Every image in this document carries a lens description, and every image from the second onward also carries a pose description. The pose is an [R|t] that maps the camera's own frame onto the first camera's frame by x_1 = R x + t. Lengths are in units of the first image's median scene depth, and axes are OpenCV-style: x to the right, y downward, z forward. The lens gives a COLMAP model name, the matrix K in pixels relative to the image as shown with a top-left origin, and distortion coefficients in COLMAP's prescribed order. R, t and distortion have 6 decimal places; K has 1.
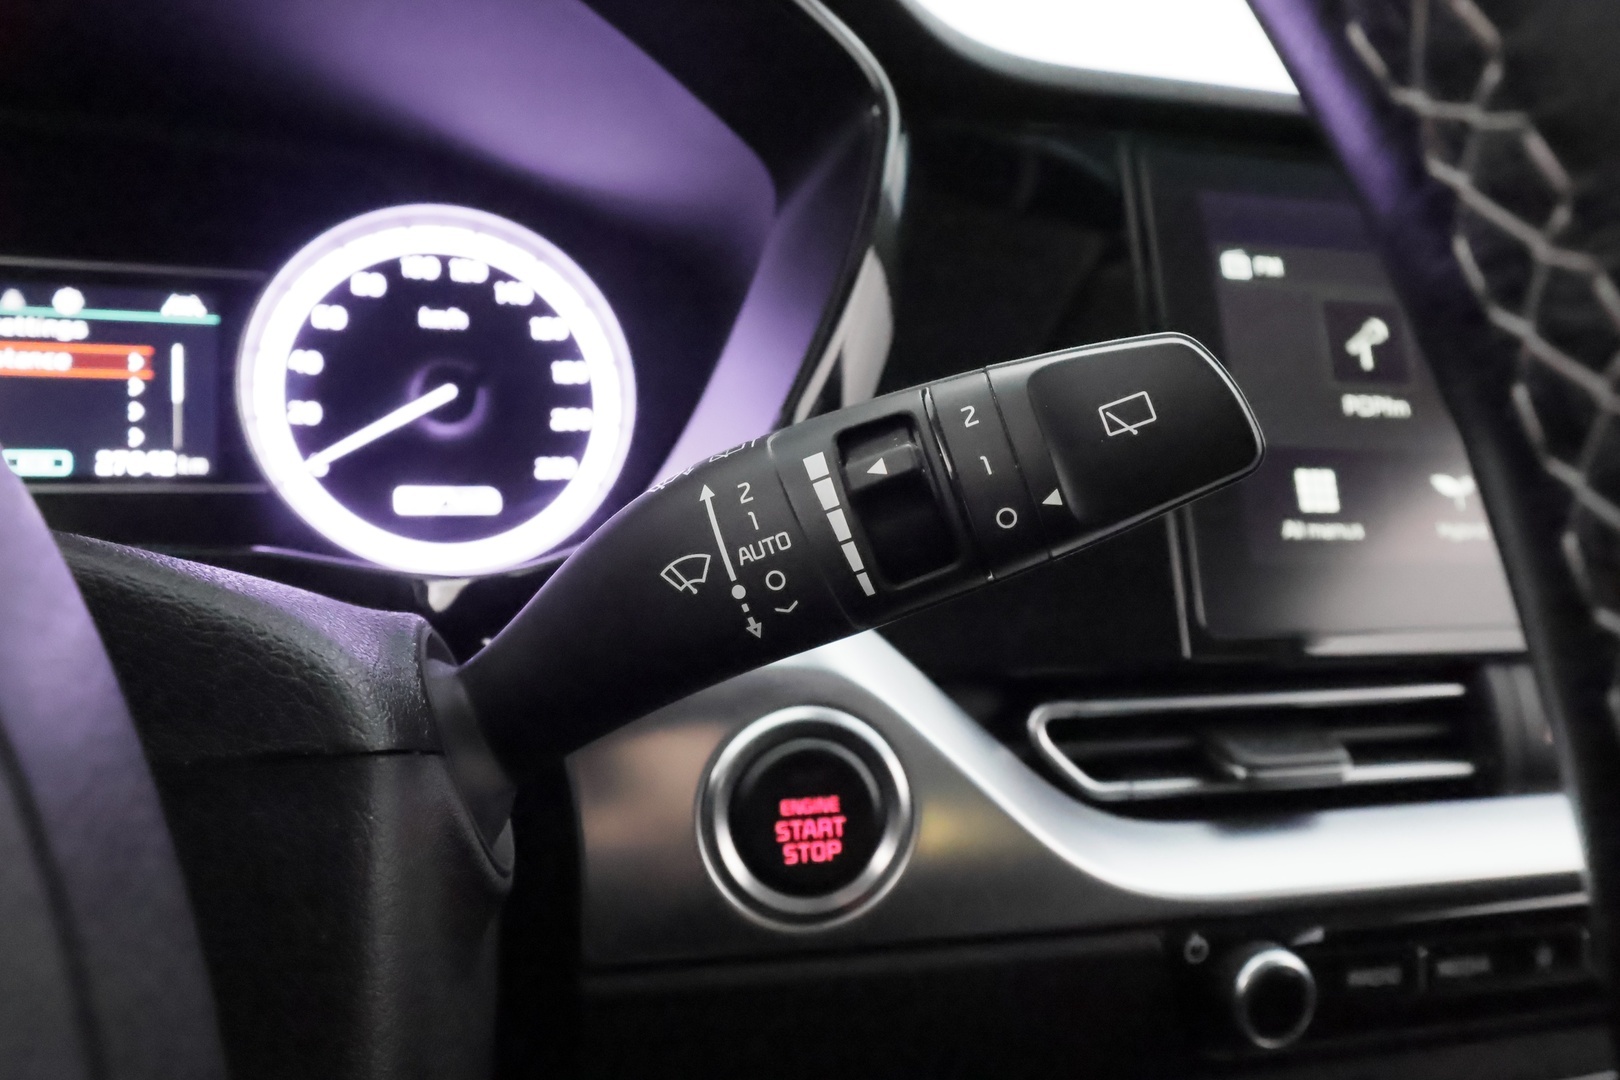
lens RADIAL K [[1185.1, 0, 815.7], [0, 1185.1, 513.9], [0, 0, 1]] dist [-0.006095, 0.011018]
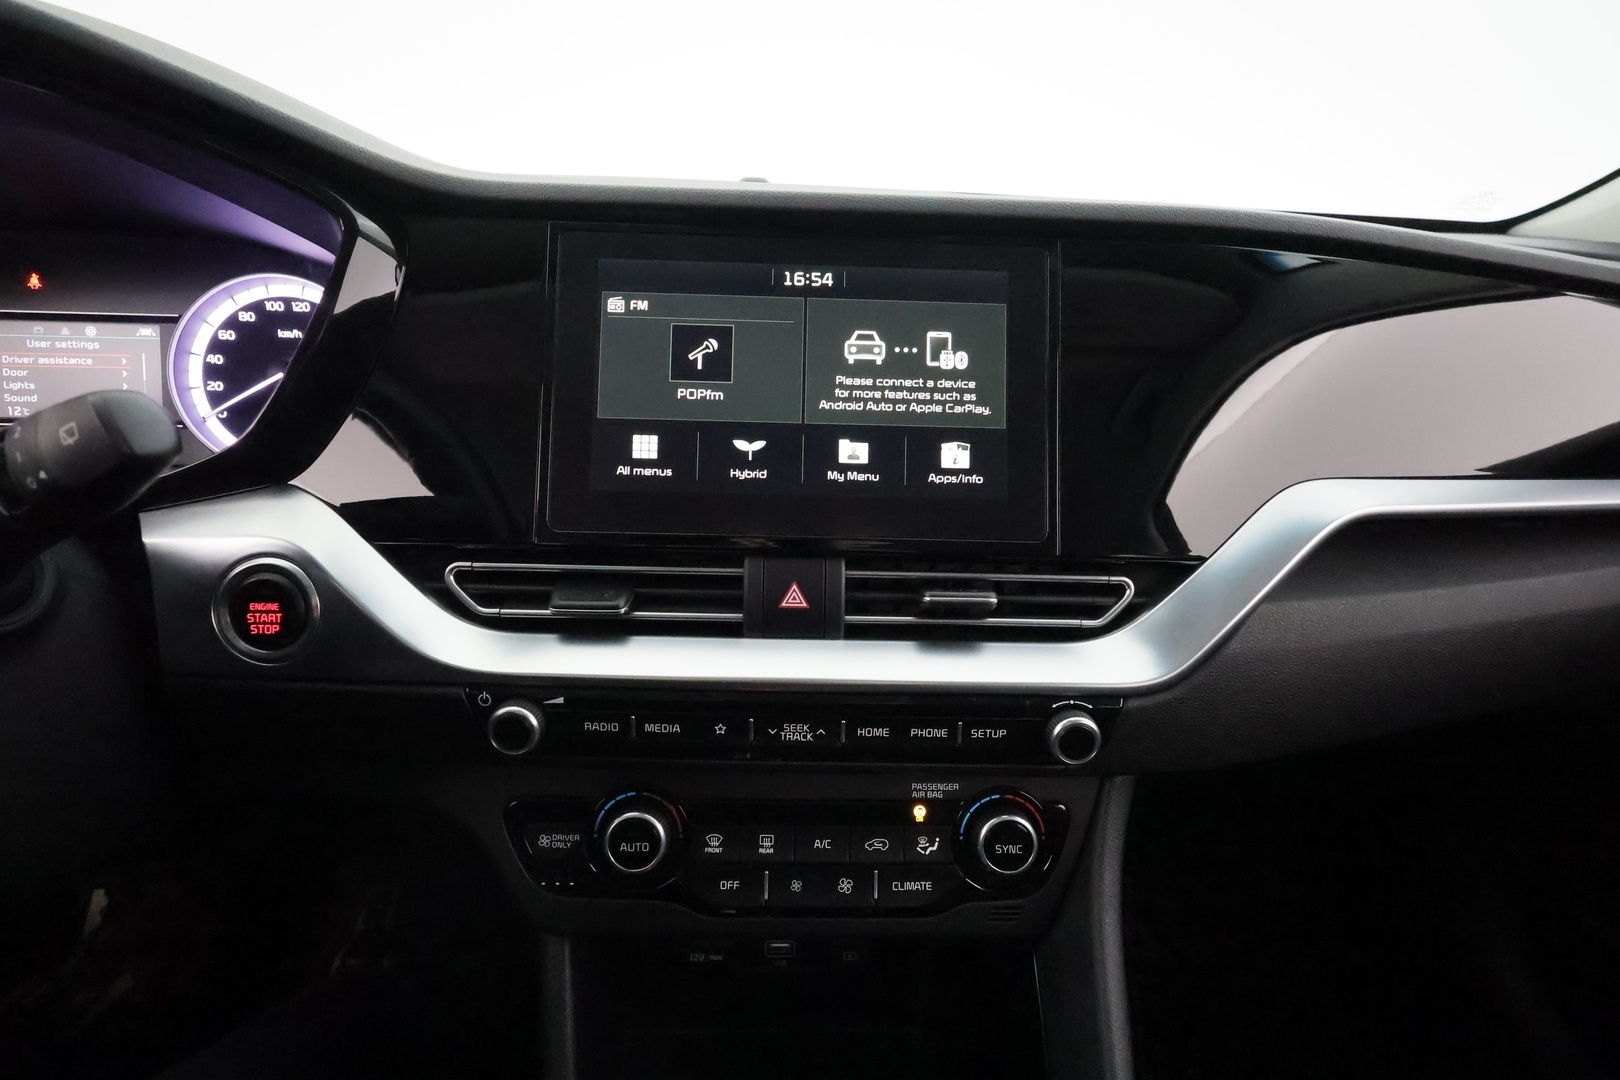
lens RADIAL K [[737.9, 0, 817.8], [0, 737.9, 534.4], [0, 0, 1]] dist [-0.005235, 0.001191]
pose [[0.968256, 0.063887, -0.241657, 1.003845], [-0.022604, 0.985204, 0.169890, -0.087231], [0.248935, -0.159034, 0.955374, 0.062332]]
